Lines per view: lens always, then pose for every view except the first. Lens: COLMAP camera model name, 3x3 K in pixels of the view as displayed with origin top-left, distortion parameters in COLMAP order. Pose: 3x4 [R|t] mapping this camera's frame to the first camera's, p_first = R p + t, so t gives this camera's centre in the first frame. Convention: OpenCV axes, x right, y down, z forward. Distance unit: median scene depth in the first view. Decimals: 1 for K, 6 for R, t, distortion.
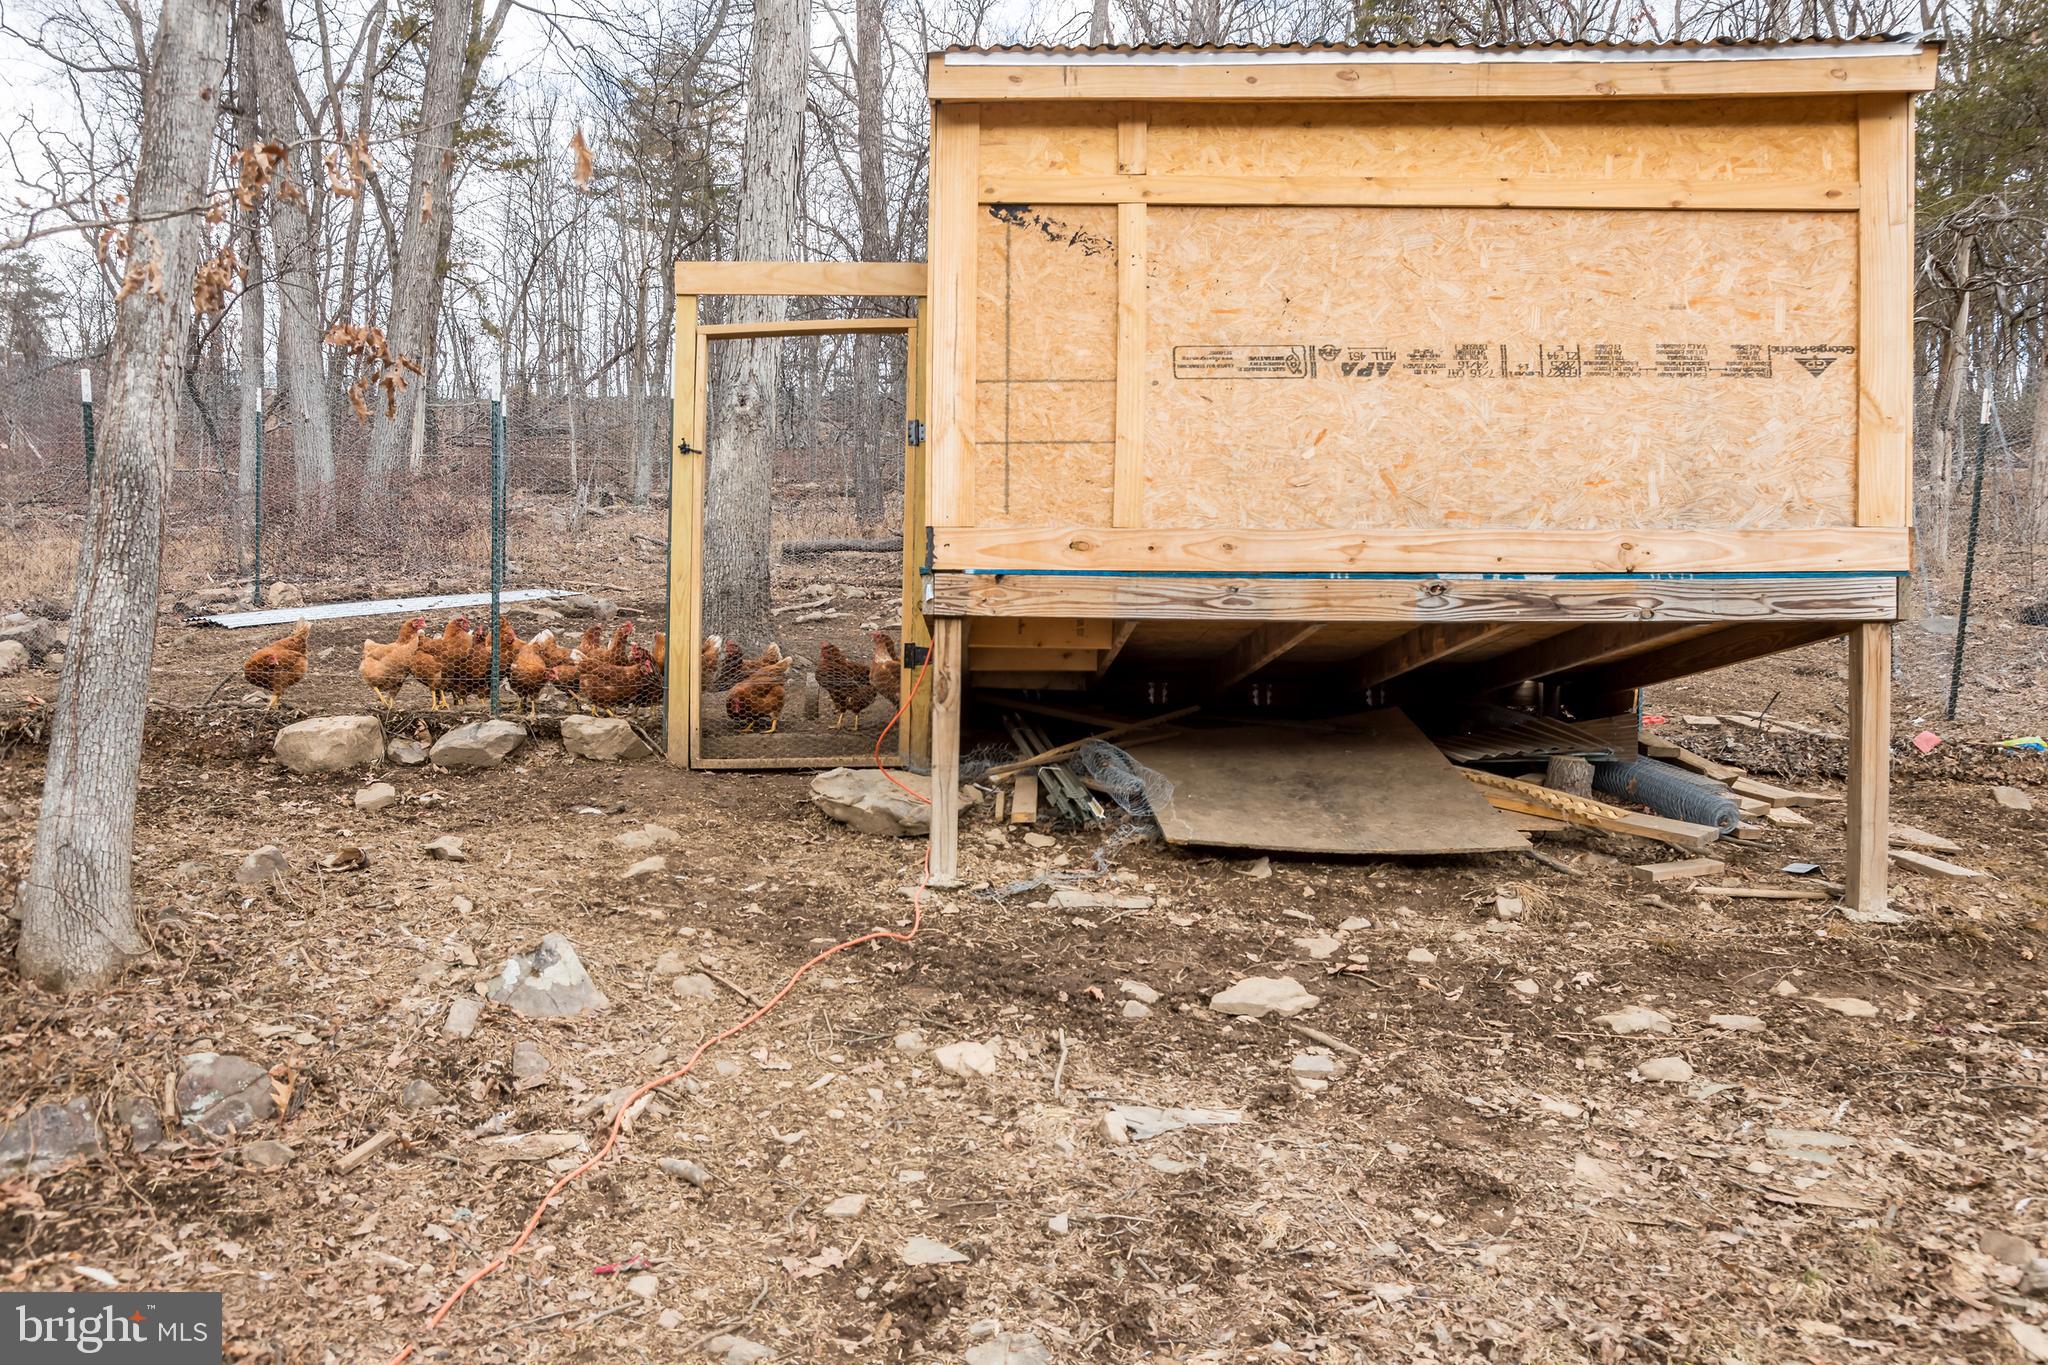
lens RADIAL K [[950.1, 0, 1022.9], [0, 950.1, 683.7], [0, 0, 1]] dist [-0.001454, -0.001172]
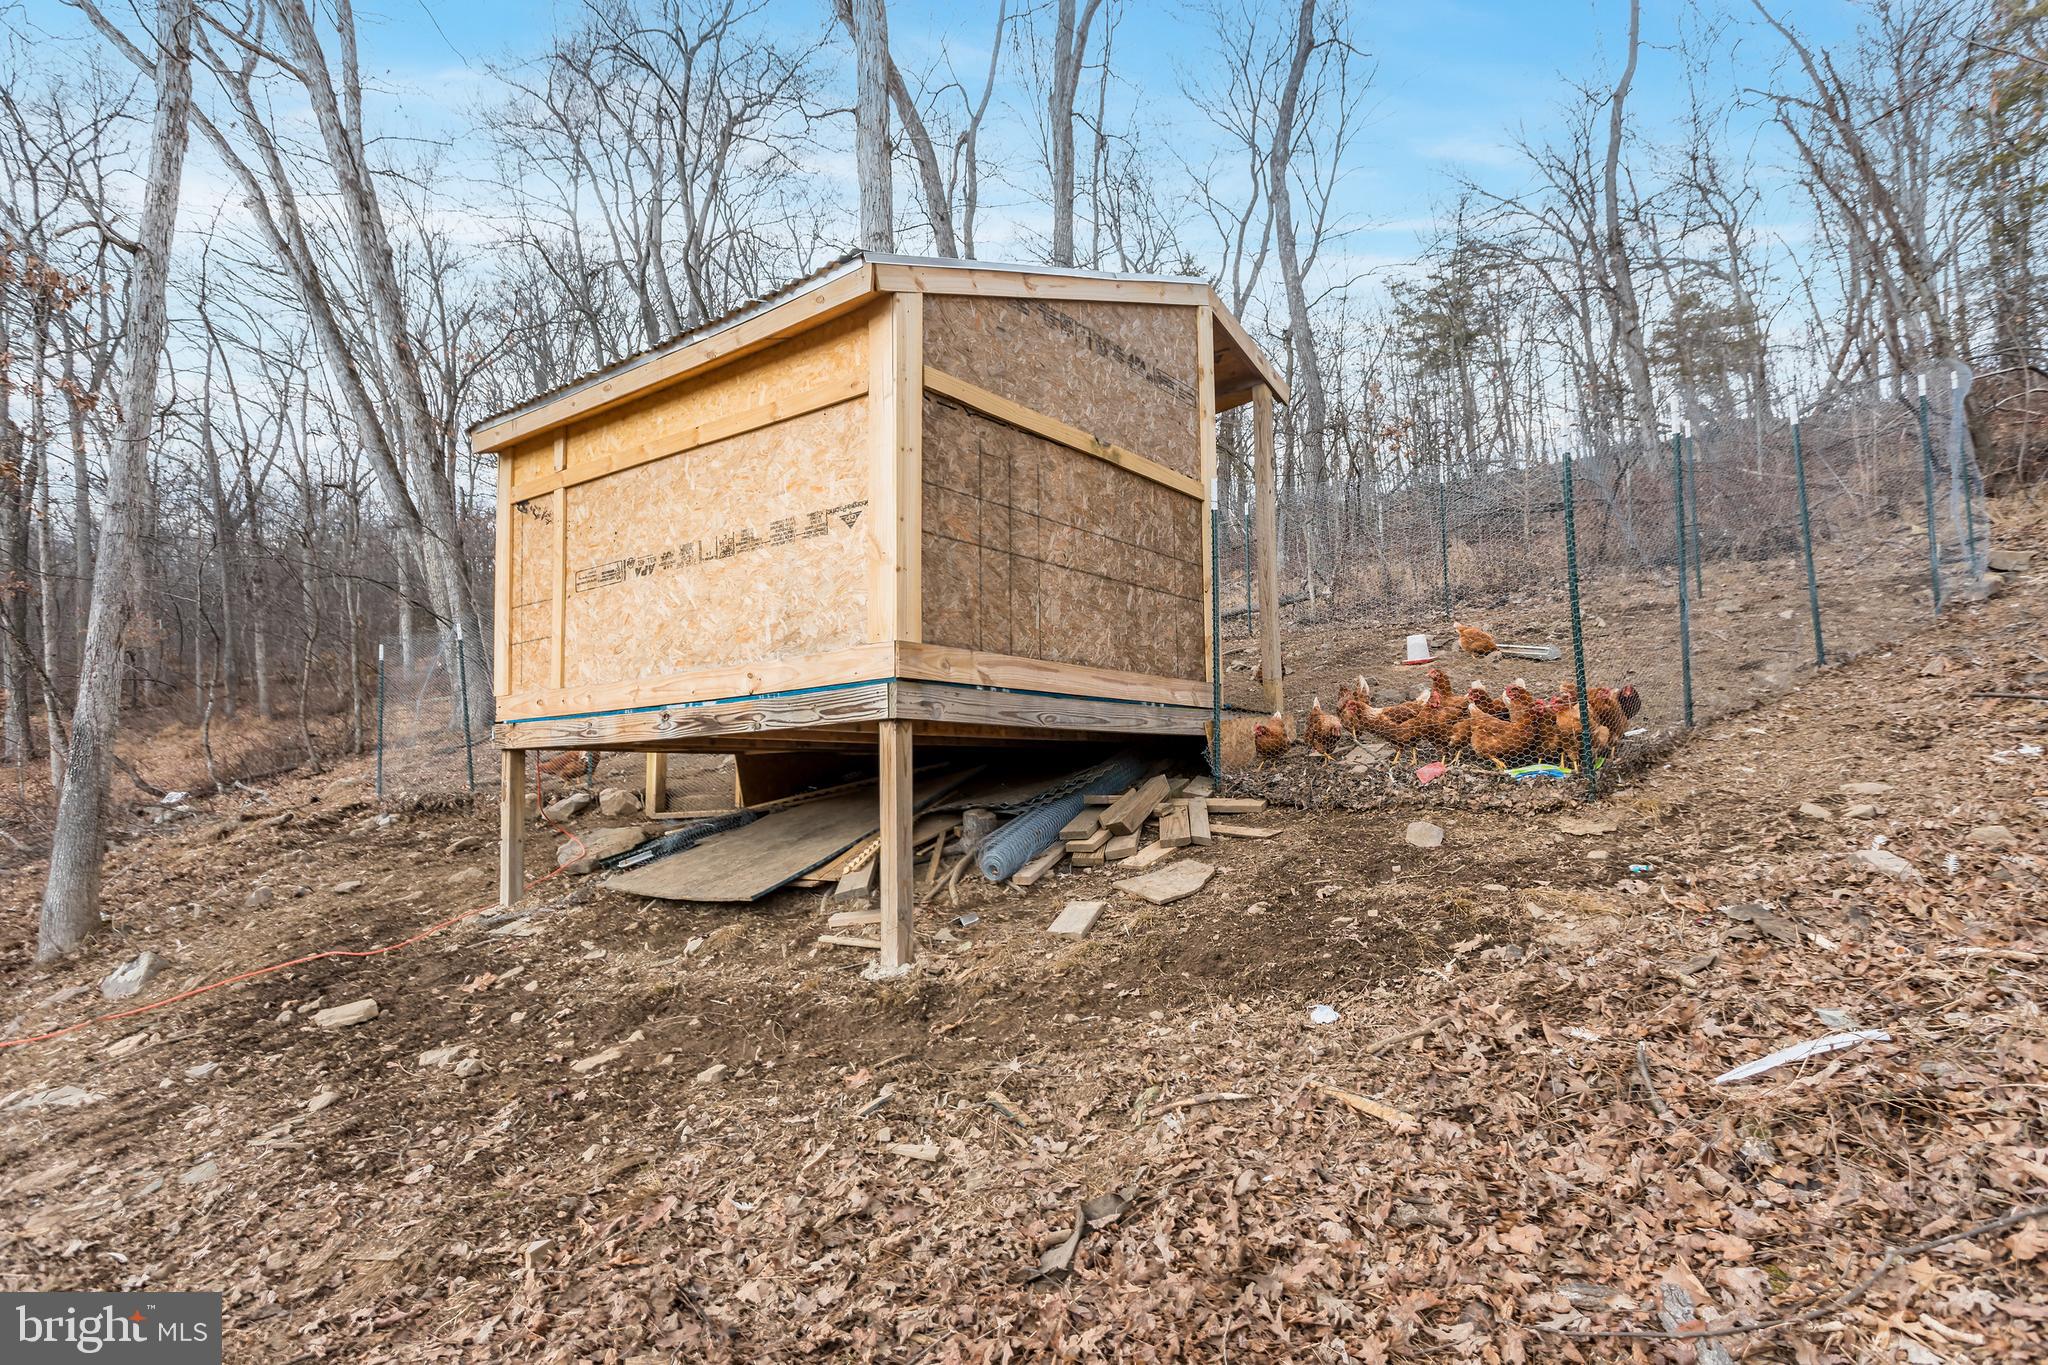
lens RADIAL K [[1079.3, 0, 1029.3], [0, 1079.3, 690.0], [0, 0, 1]] dist [-0.002602, -0.000266]
pose [[0.812959, -0.076552, -0.577267, 1.825198], [0.035620, 0.996002, -0.081918, 0.014658], [0.581231, 0.046033, 0.812436, -0.011520]]
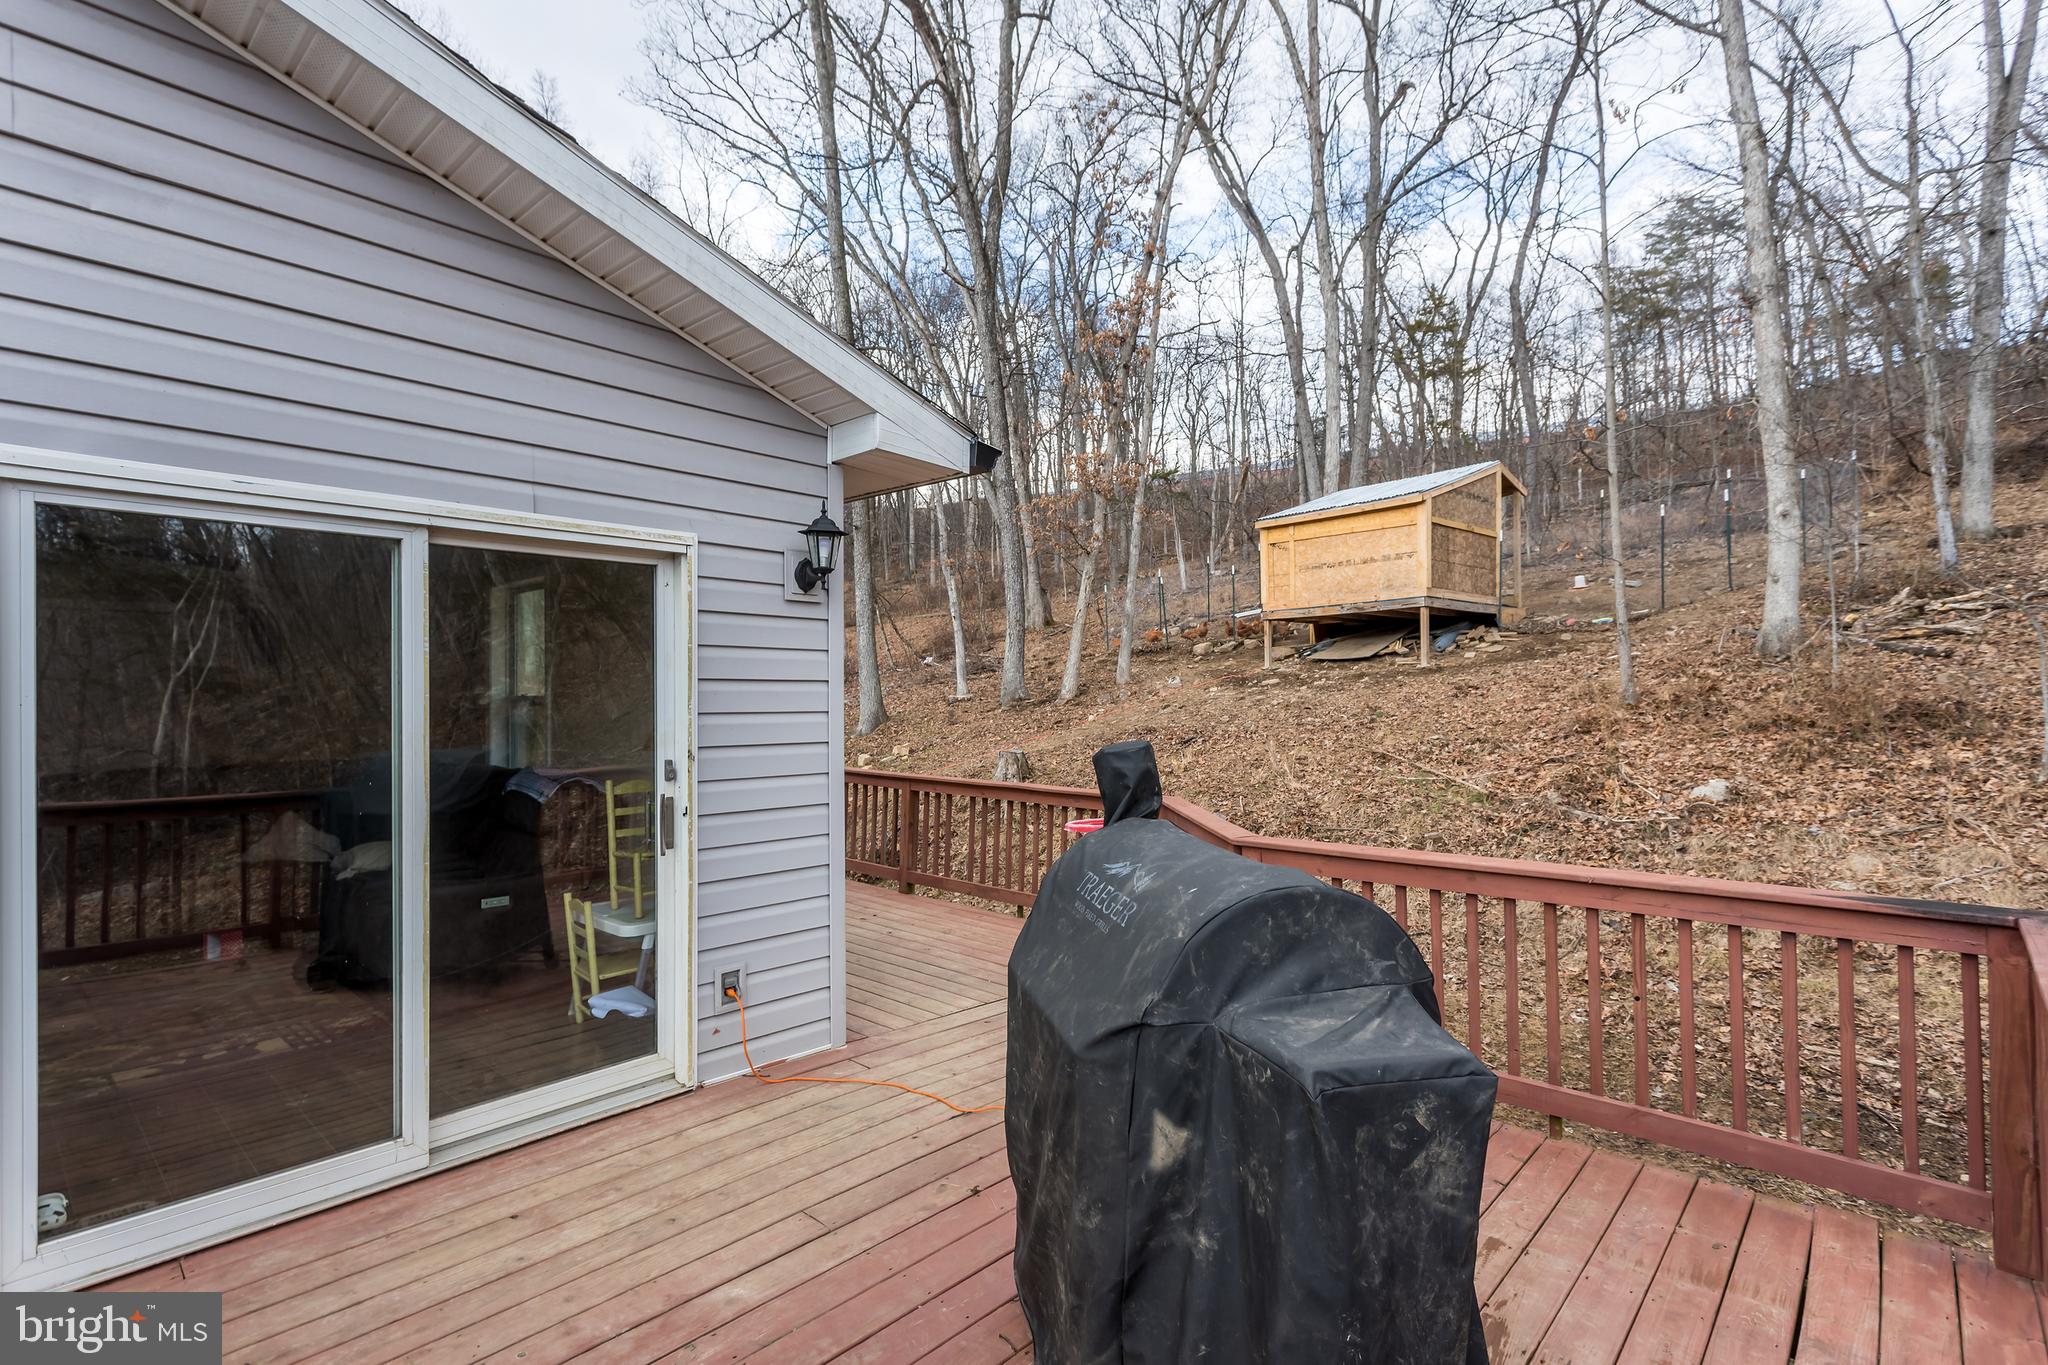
lens RADIAL K [[950.1, 0, 1032.3], [0, 950.1, 697.8], [0, 0, 1]] dist [-0.001454, -0.001172]
pose [[0.674643, -0.014494, -0.738002, 3.146531], [0.023955, 0.999710, 0.002265, 0.347782], [0.737756, -0.019207, 0.674795, -3.819867]]
